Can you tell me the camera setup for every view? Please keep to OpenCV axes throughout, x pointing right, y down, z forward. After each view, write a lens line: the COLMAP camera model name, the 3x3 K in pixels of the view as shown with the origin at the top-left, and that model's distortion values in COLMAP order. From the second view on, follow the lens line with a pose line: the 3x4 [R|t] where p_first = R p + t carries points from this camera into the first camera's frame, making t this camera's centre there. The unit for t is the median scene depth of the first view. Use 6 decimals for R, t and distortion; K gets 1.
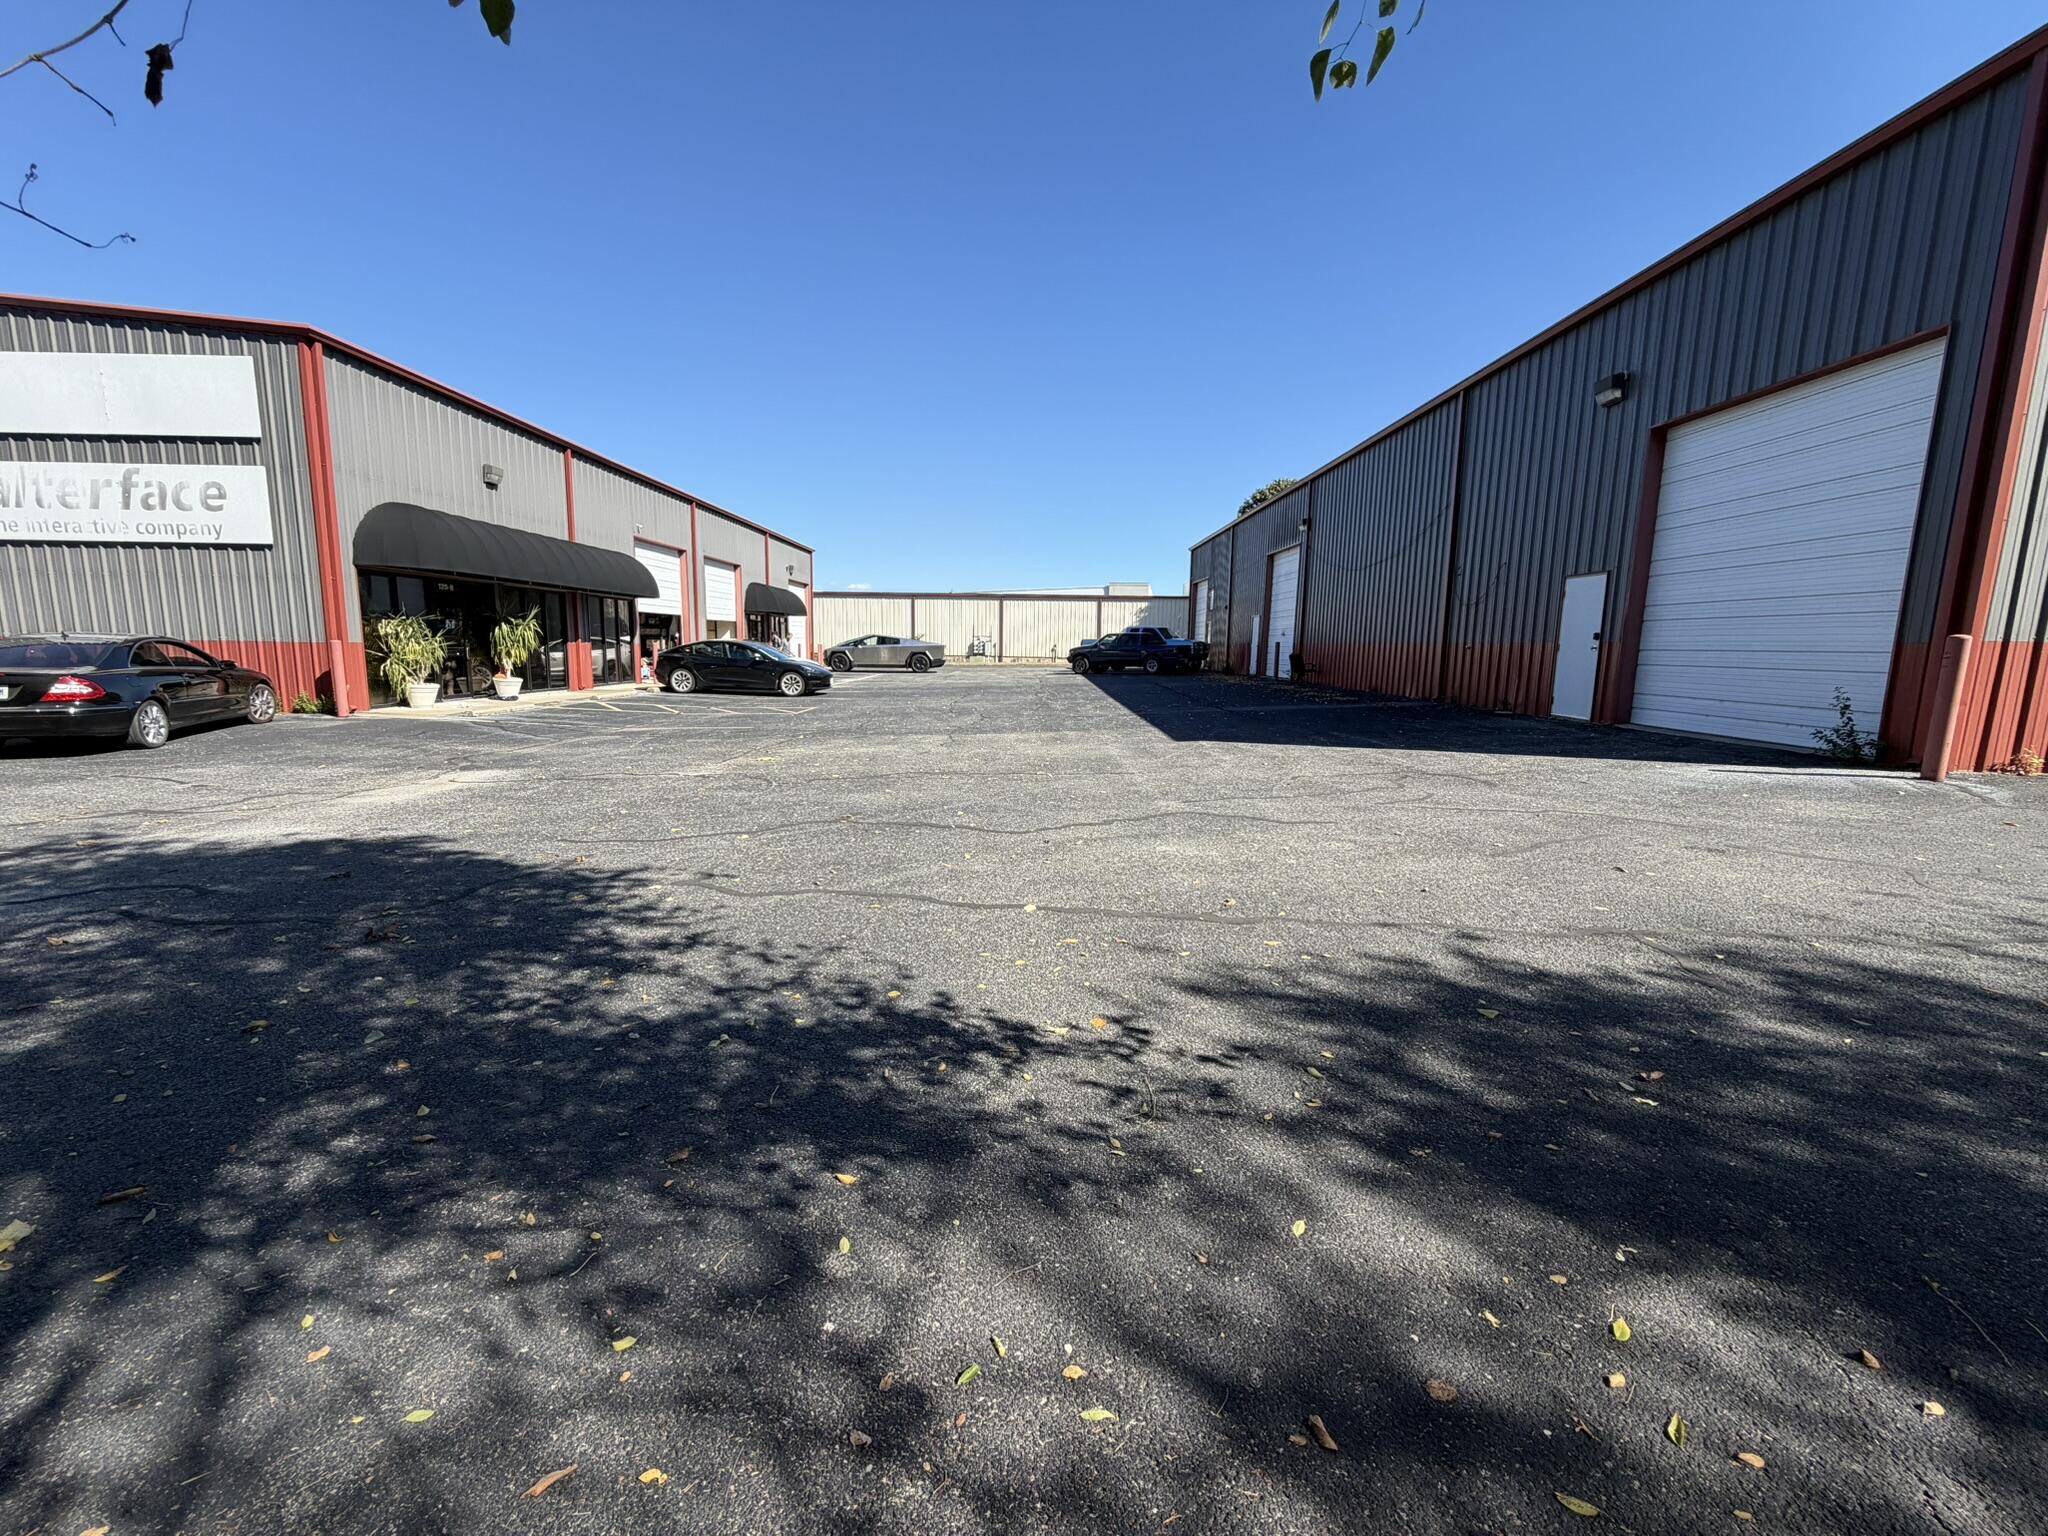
lens RADIAL K [[826.7, 0, 1031.3], [0, 826.7, 776.0], [0, 0, 1]] dist [0.002003, -0.002134]
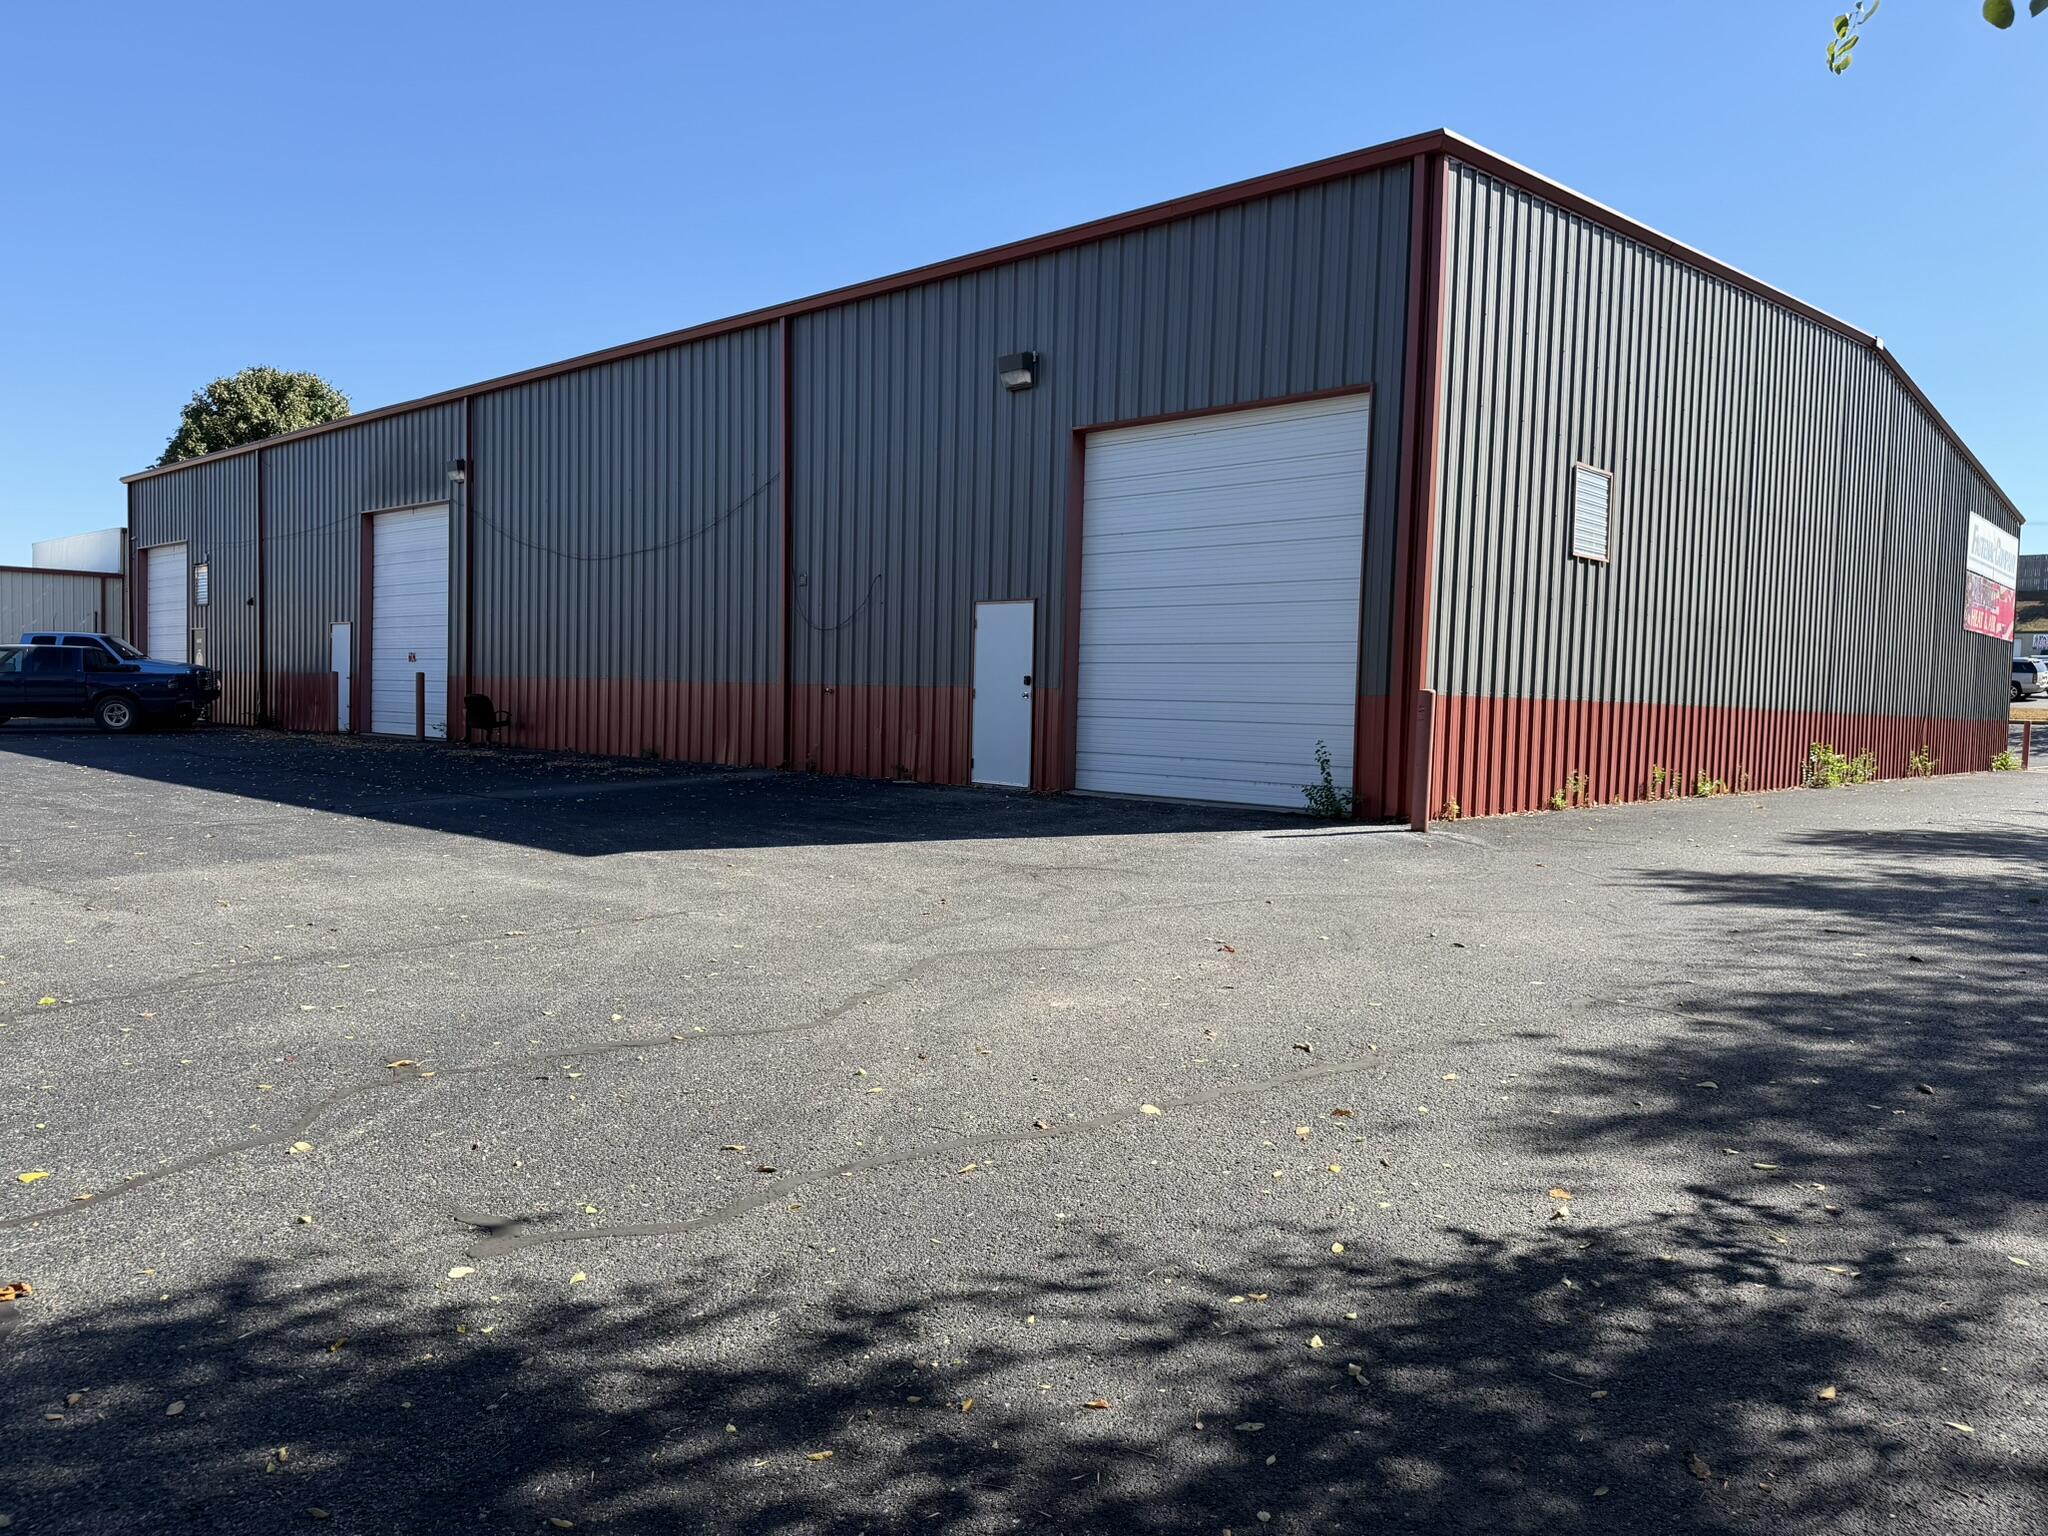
lens RADIAL K [[1440.4, 0, 1011.1], [0, 1440.4, 782.6], [0, 0, 1]] dist [0.058730, -0.074550]
pose [[0.670285, -0.040222, 0.741013, -0.643646], [0.100628, 0.994234, -0.037056, -0.047335], [-0.735250, 0.099404, 0.670468, 0.222436]]
